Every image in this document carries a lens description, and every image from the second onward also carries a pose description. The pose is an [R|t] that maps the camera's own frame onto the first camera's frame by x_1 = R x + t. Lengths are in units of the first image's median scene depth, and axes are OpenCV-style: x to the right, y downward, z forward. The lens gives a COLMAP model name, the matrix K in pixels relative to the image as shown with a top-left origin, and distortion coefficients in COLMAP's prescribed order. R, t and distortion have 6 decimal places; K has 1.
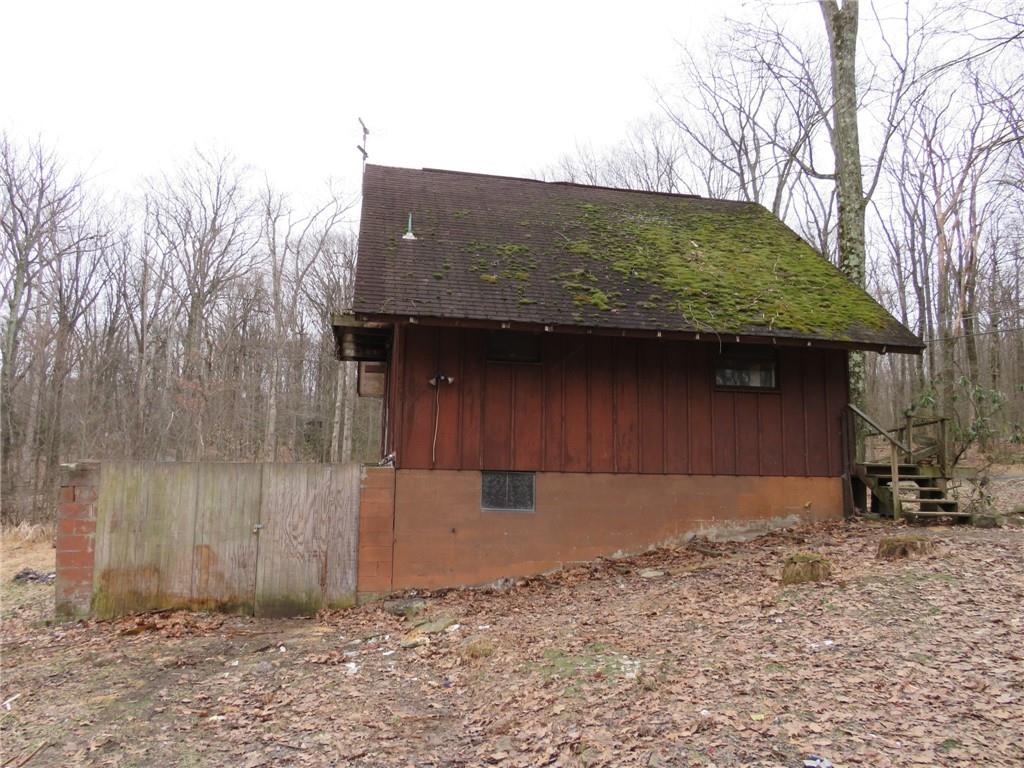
lens RADIAL K [[743.3, 0, 512.0], [0, 743.3, 384.0], [0, 0, 1]] dist [-0.008834, -0.006238]
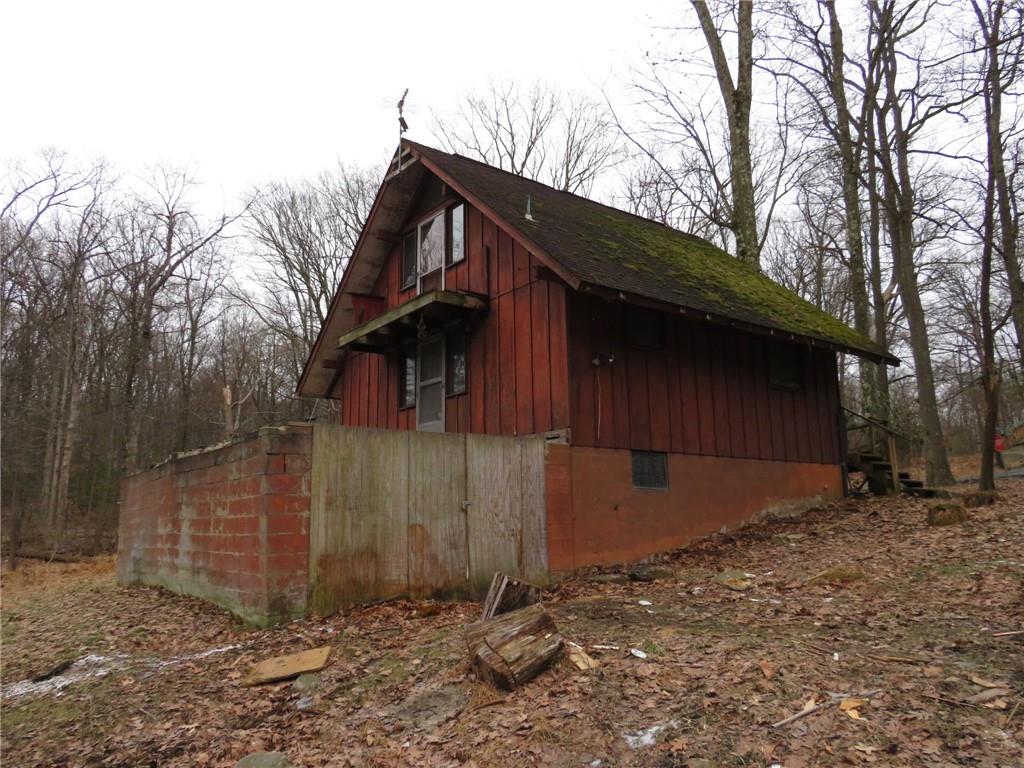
lens RADIAL K [[781.8, 0, 512.0], [0, 781.8, 384.0], [0, 0, 1]] dist [0.043890, -0.159281]
pose [[0.890557, 0.051440, 0.451954, -0.710845], [-0.023625, 0.997475, -0.066977, 0.105442], [-0.454258, 0.048970, 0.889523, 0.107249]]
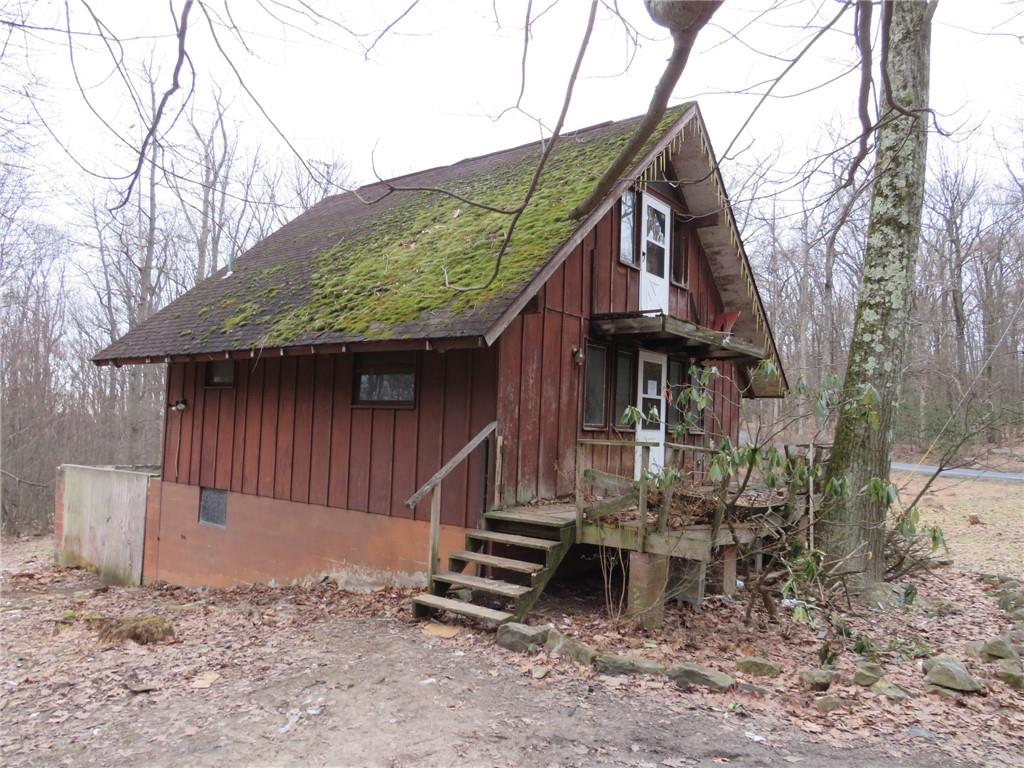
lens RADIAL K [[743.3, 0, 512.0], [0, 743.3, 384.0], [0, 0, 1]] dist [-0.008834, -0.006238]
pose [[0.654135, -0.028650, -0.755835, 1.135962], [0.072706, 0.997037, 0.025130, -0.028901], [0.752875, -0.071392, 0.654280, 0.663714]]
